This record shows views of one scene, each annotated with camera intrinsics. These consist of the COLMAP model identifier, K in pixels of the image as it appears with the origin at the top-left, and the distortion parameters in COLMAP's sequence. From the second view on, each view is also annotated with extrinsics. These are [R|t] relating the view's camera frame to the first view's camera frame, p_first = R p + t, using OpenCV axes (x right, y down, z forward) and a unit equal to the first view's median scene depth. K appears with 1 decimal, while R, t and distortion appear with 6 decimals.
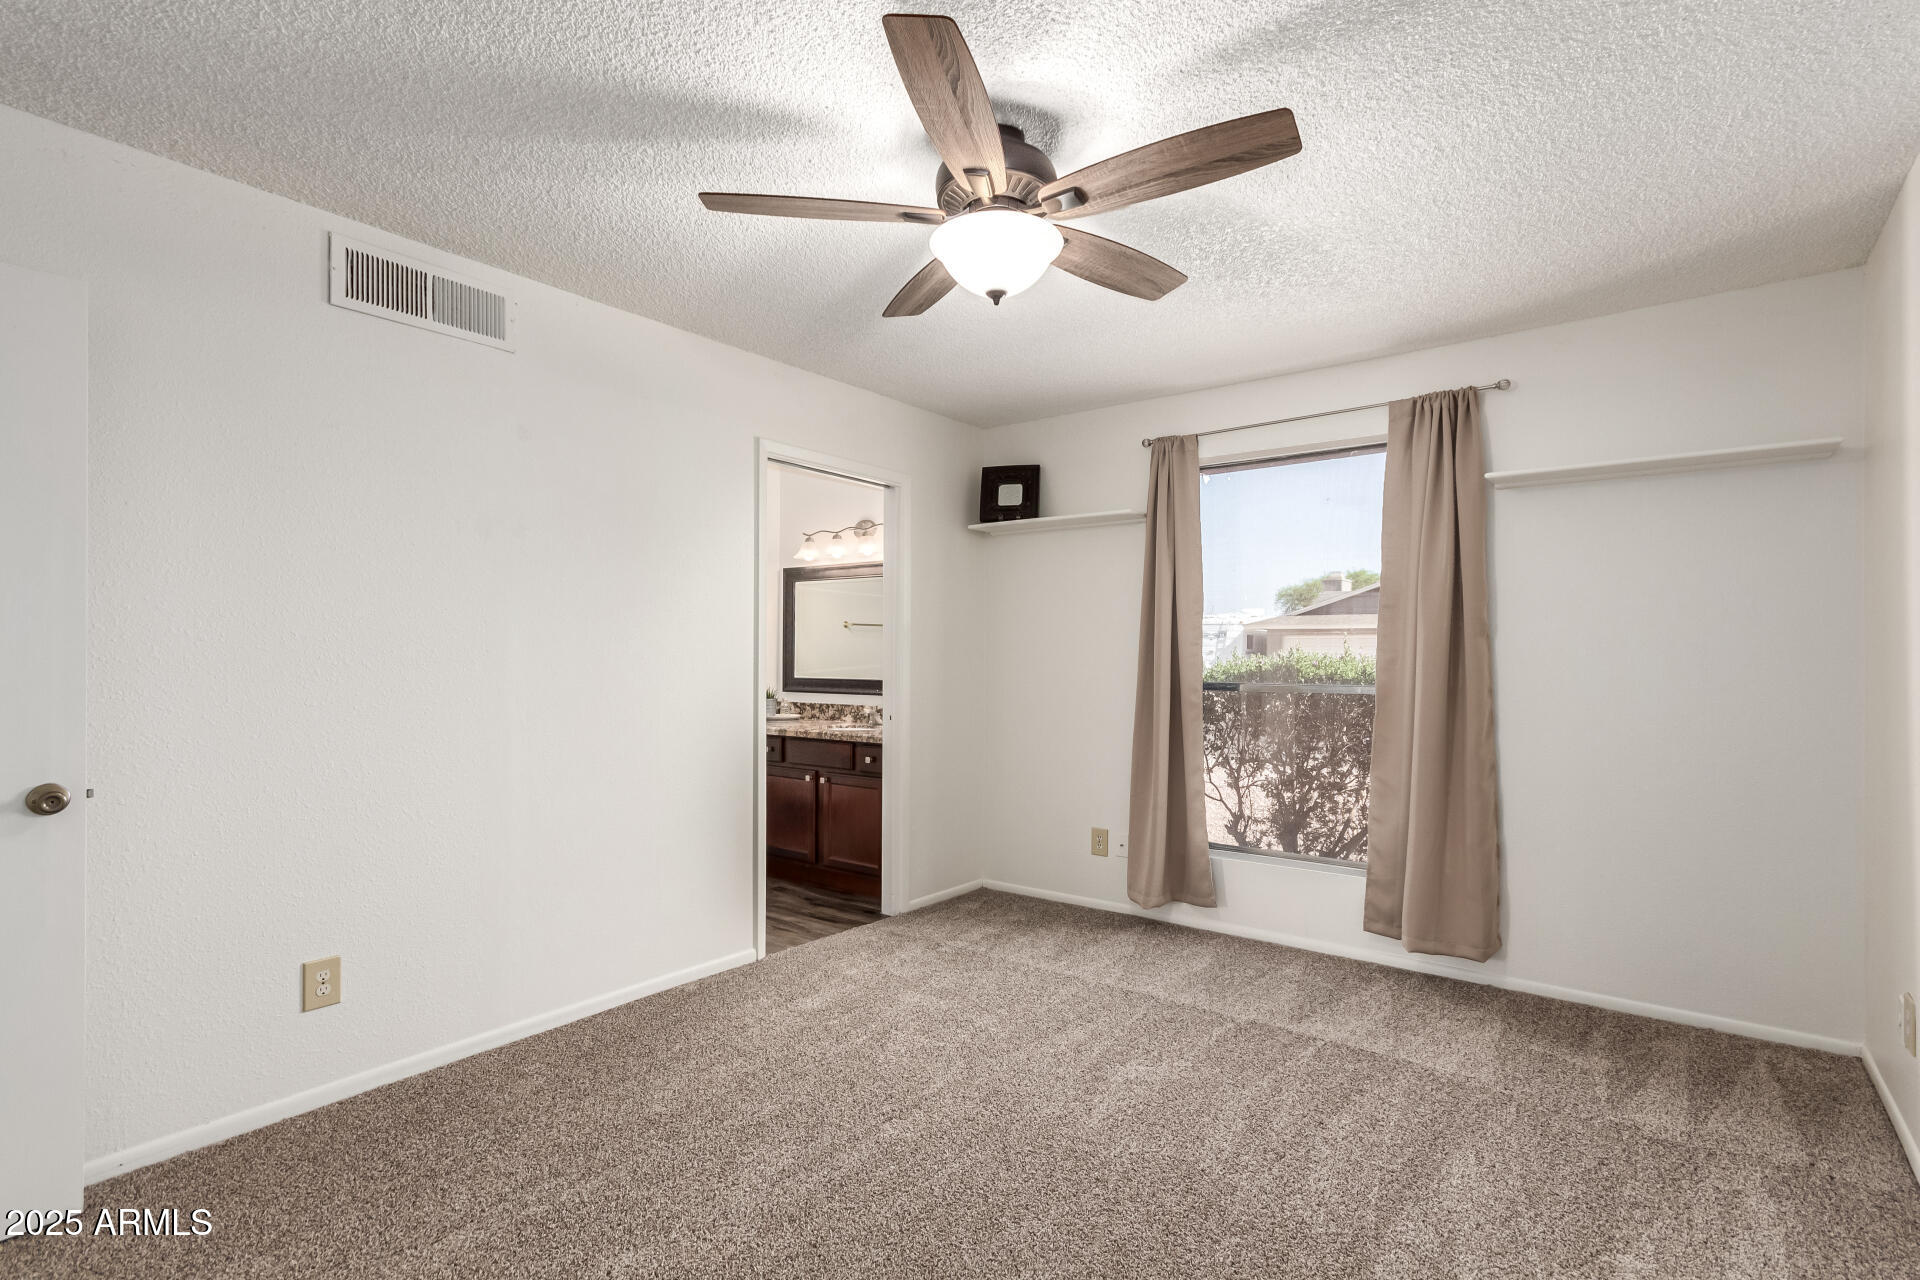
lens RADIAL K [[908.6, 0, 953.8], [0, 908.6, 646.9], [0, 0, 1]] dist [-0.002229, -0.000053]
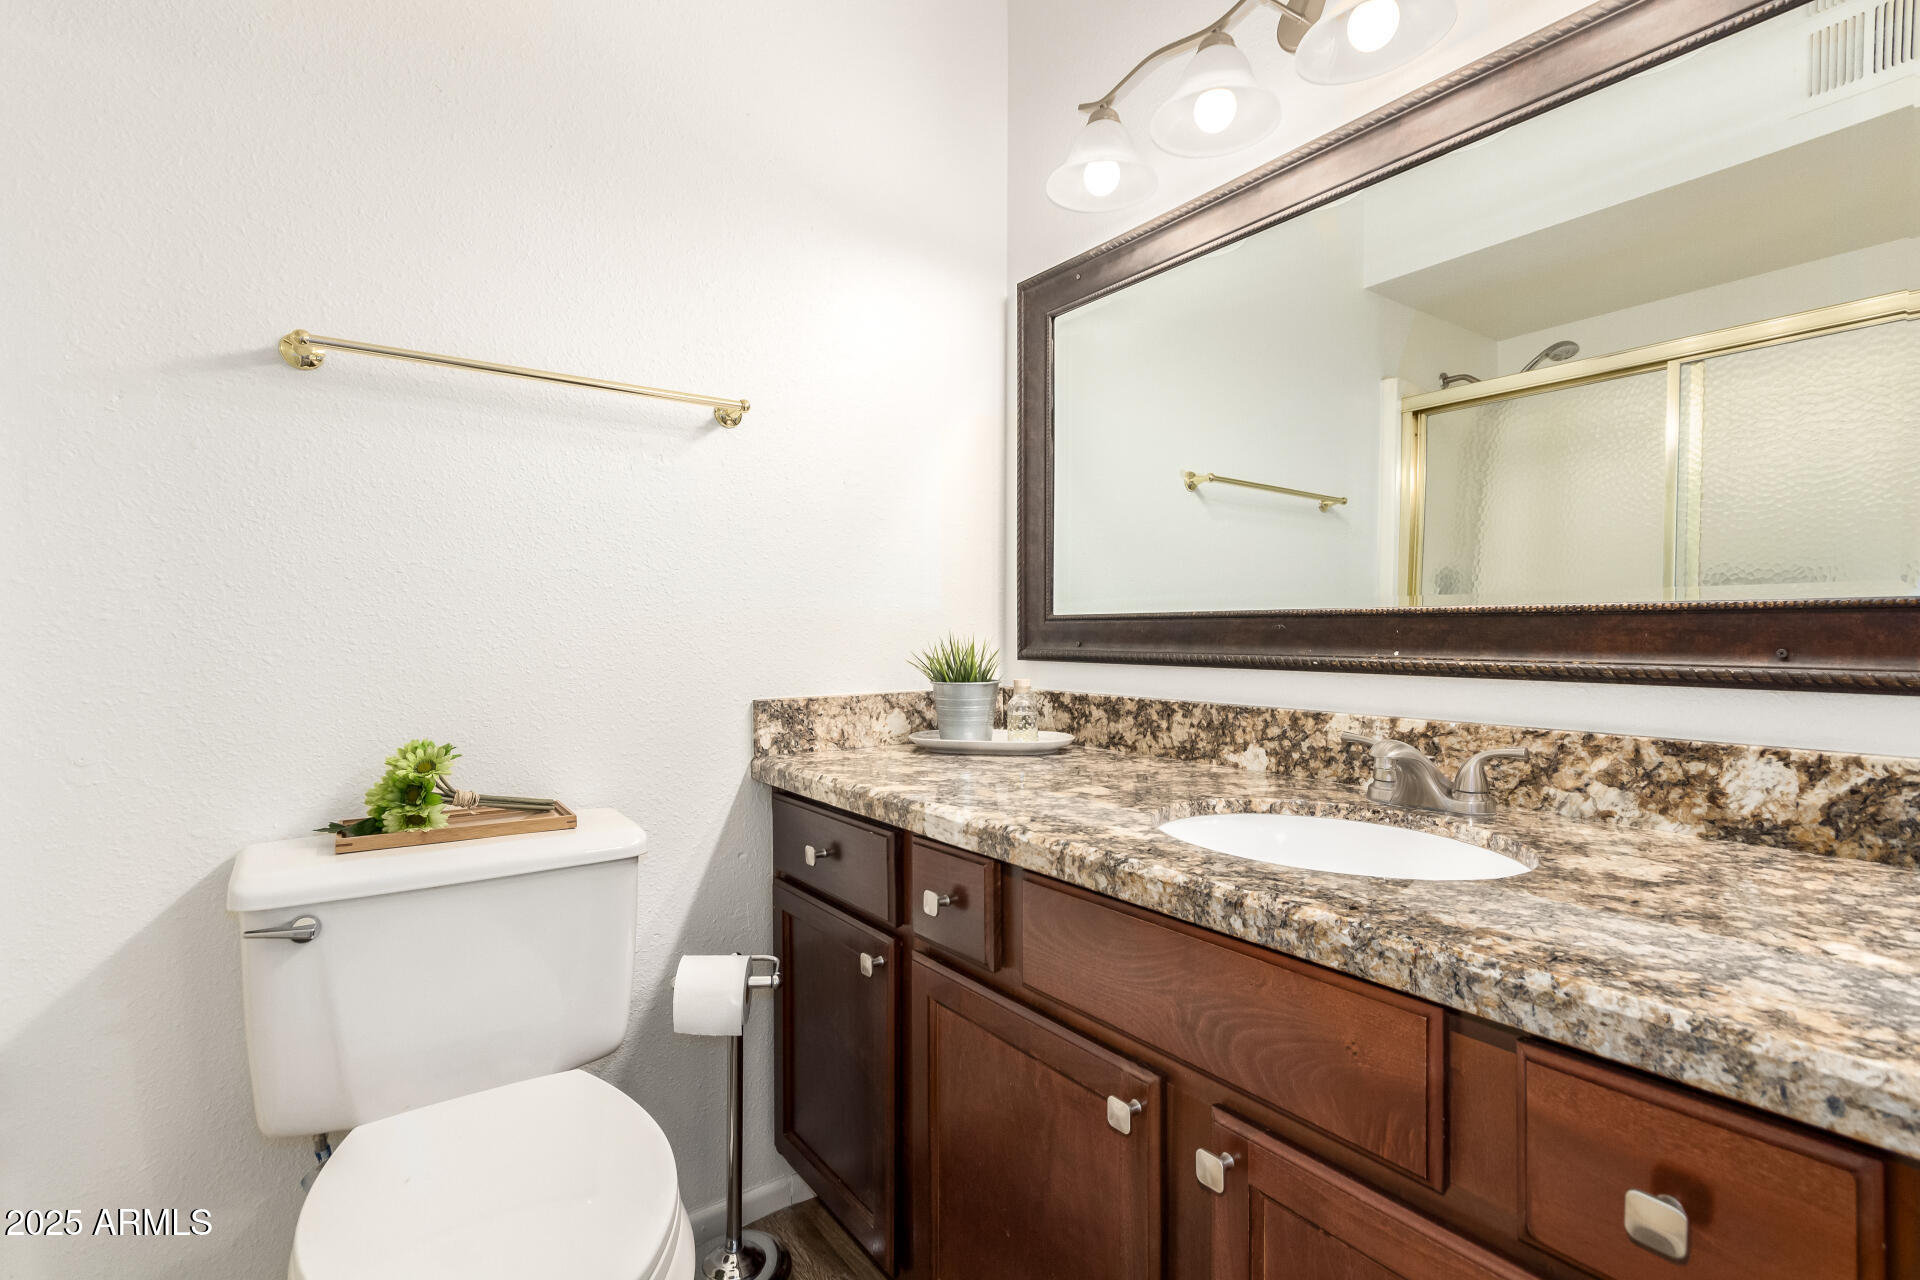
lens RADIAL K [[908.6, 0, 963.4], [0, 908.6, 641.2], [0, 0, 1]] dist [-0.002229, -0.000053]
pose [[0.962078, 0.002910, -0.272758, -0.117962], [0.002271, 0.999823, 0.018676, 0.036747], [0.272765, -0.018587, 0.961901, 0.680412]]
